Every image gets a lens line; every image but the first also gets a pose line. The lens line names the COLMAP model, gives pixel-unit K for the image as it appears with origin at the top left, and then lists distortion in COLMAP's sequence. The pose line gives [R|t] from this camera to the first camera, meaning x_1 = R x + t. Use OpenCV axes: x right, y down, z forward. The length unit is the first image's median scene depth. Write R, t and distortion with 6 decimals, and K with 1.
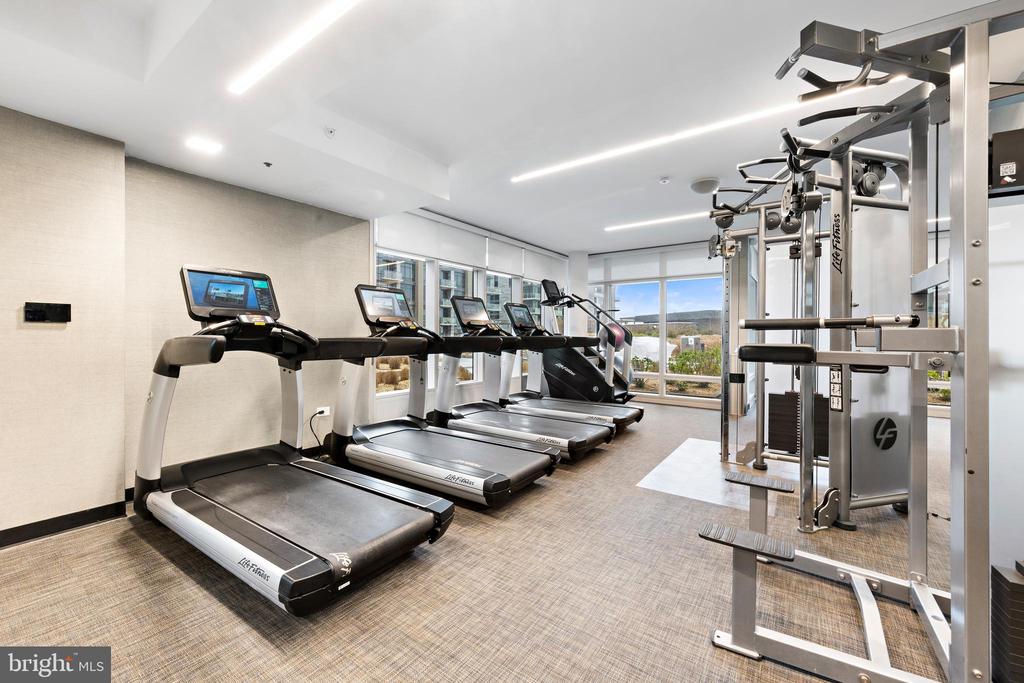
lens RADIAL K [[420.3, 0, 512.5], [0, 420.3, 336.2], [0, 0, 1]] dist [0.000433, 0.000006]
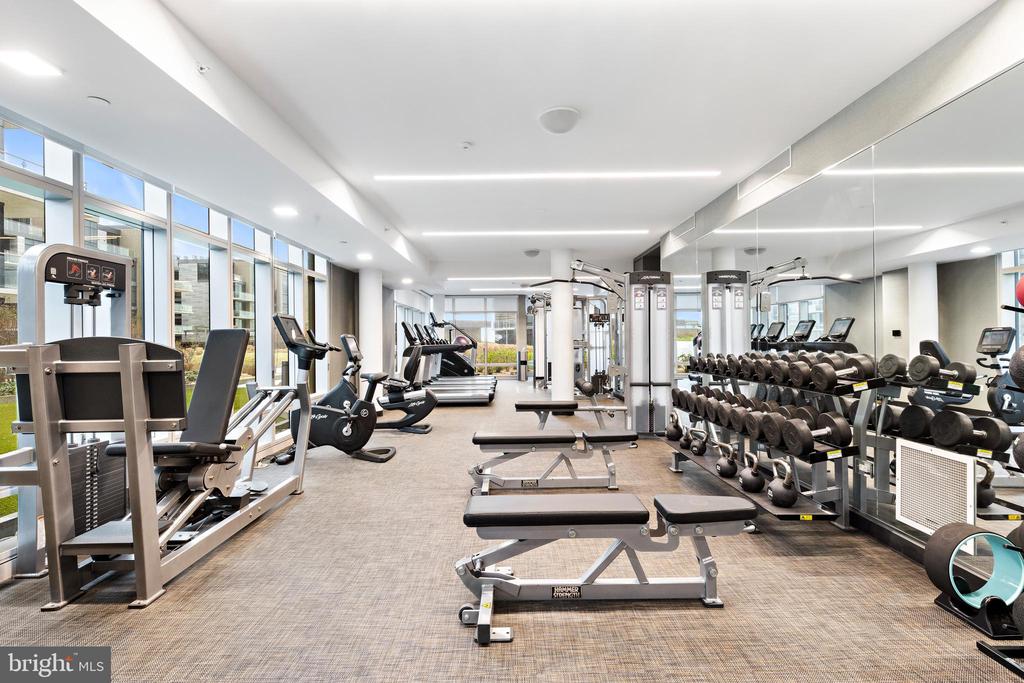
lens RADIAL K [[486.4, 0, 511.4], [0, 486.4, 341.1], [0, 0, 1]] dist [0.004399, 0.000368]
pose [[0.824673, -0.012878, 0.565463, -0.889662], [0.015970, 0.999872, -0.000518, -0.008131], [-0.565384, 0.009458, 0.824773, -0.971883]]
